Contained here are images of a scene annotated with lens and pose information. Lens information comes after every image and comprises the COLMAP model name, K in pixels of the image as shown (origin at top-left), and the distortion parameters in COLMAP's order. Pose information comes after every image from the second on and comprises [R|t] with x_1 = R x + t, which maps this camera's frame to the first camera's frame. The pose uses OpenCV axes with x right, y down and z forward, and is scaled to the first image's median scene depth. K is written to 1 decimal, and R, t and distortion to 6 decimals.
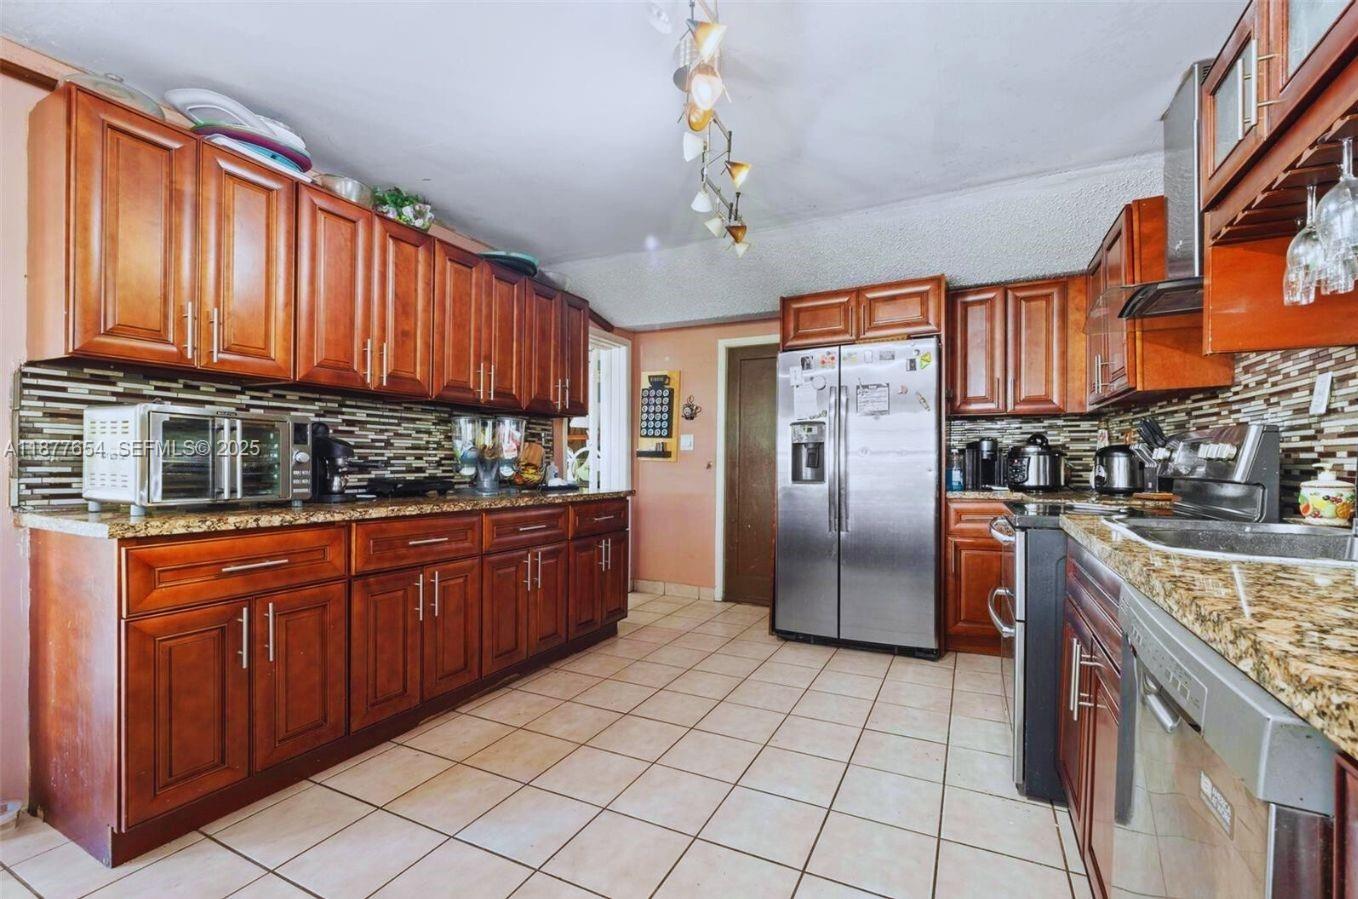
lens RADIAL K [[589.4, 0, 679.0], [0, 589.4, 461.8], [0, 0, 1]] dist [0.002679, 0.000139]
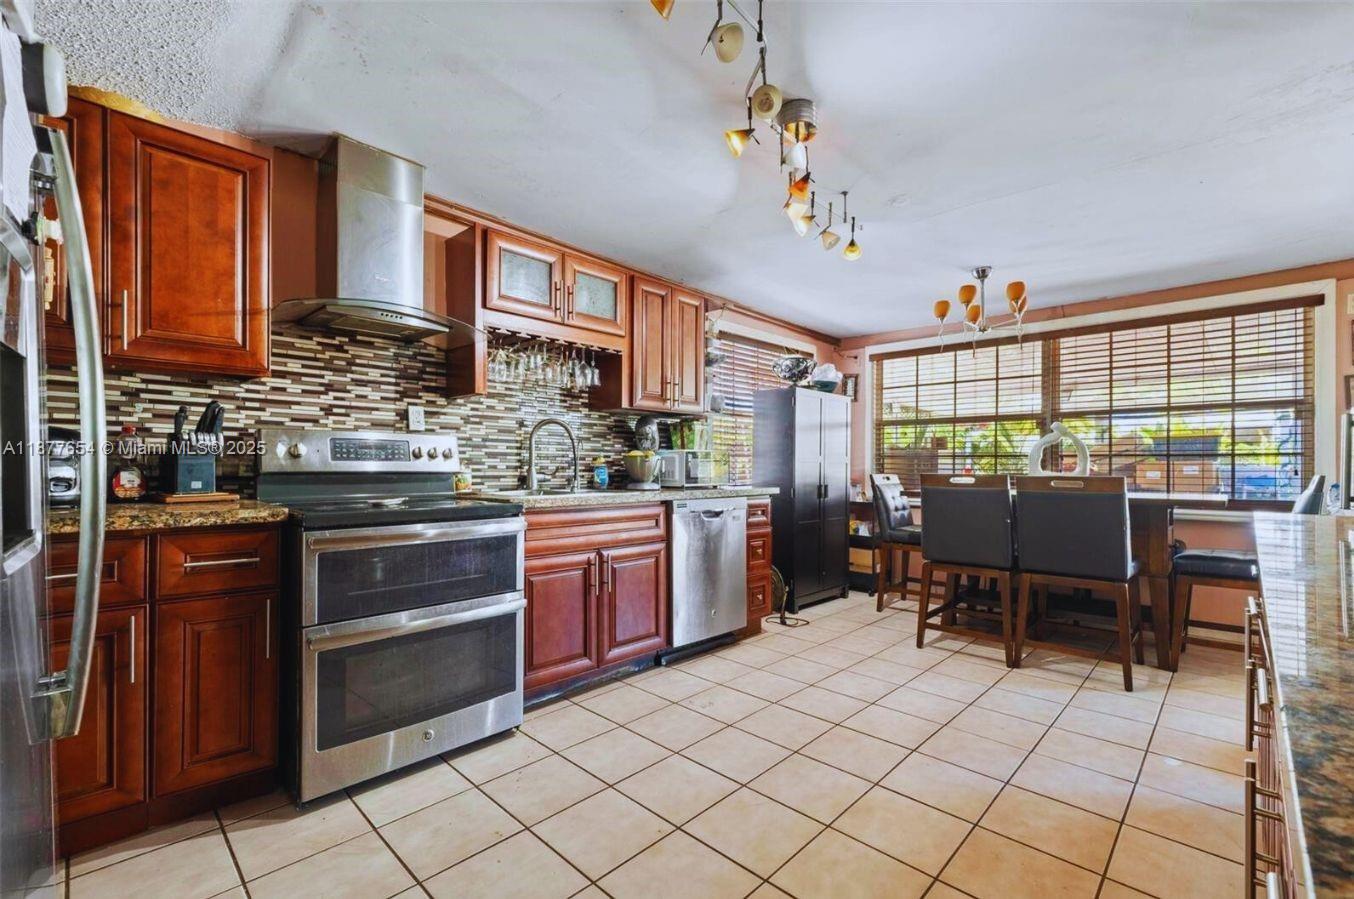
lens RADIAL K [[584.7, 0, 670.8], [0, 584.7, 457.6], [0, 0, 1]] dist [0.001904, -0.000005]
pose [[-0.948749, -0.010263, 0.315865, -0.054308], [-0.013918, 0.999860, -0.009320, 0.000307], [-0.315725, -0.013238, -0.948758, 1.163895]]
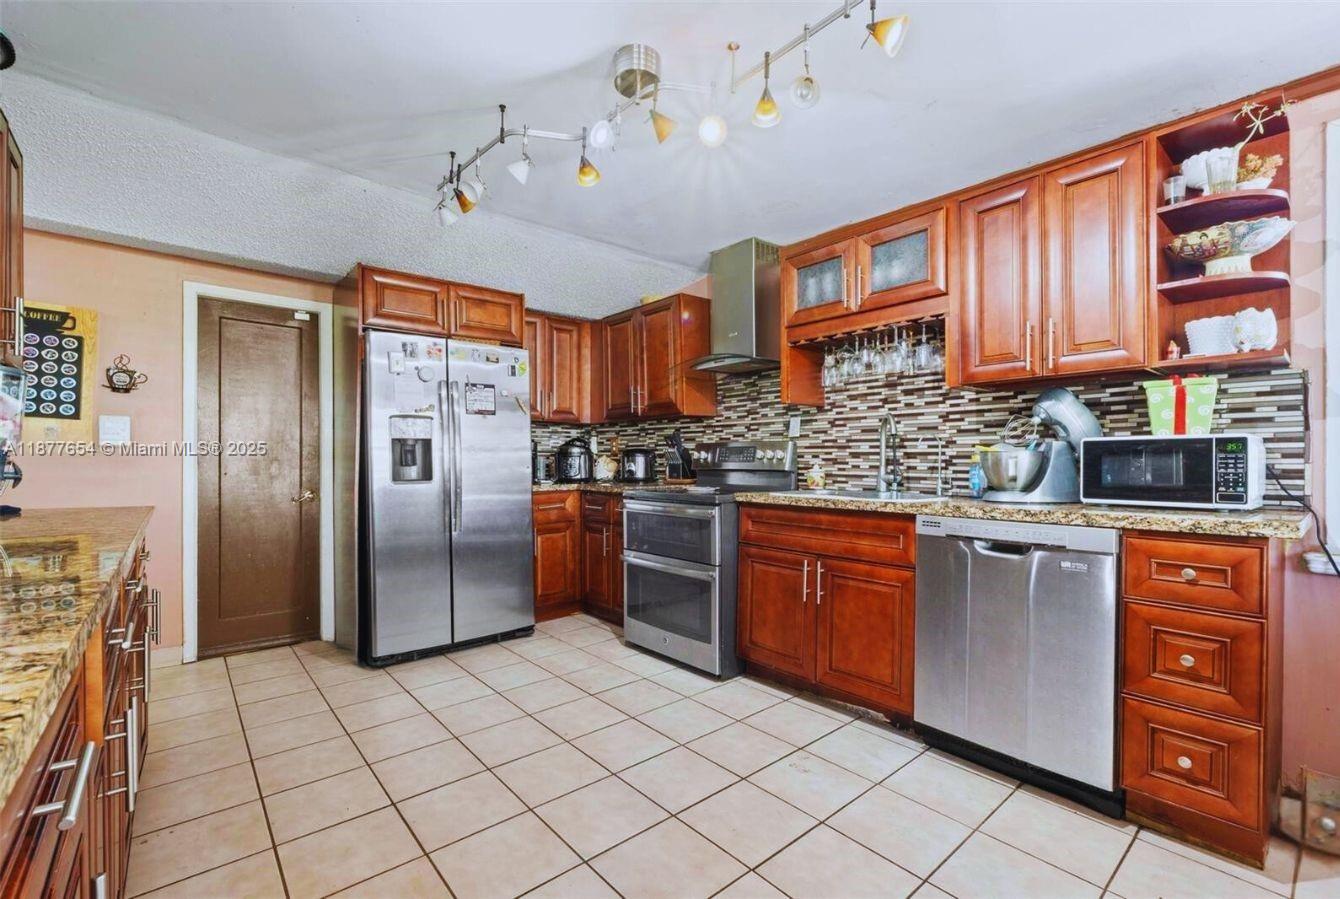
lens RADIAL K [[578.7, 0, 678.3], [0, 578.7, 458.3], [0, 0, 1]] dist [0.001904, -0.000005]
pose [[0.388024, 0.003217, 0.921644, -0.461426], [-0.001750, 0.999995, -0.002754, -0.000003], [-0.921648, -0.000544, 0.388028, 0.295754]]
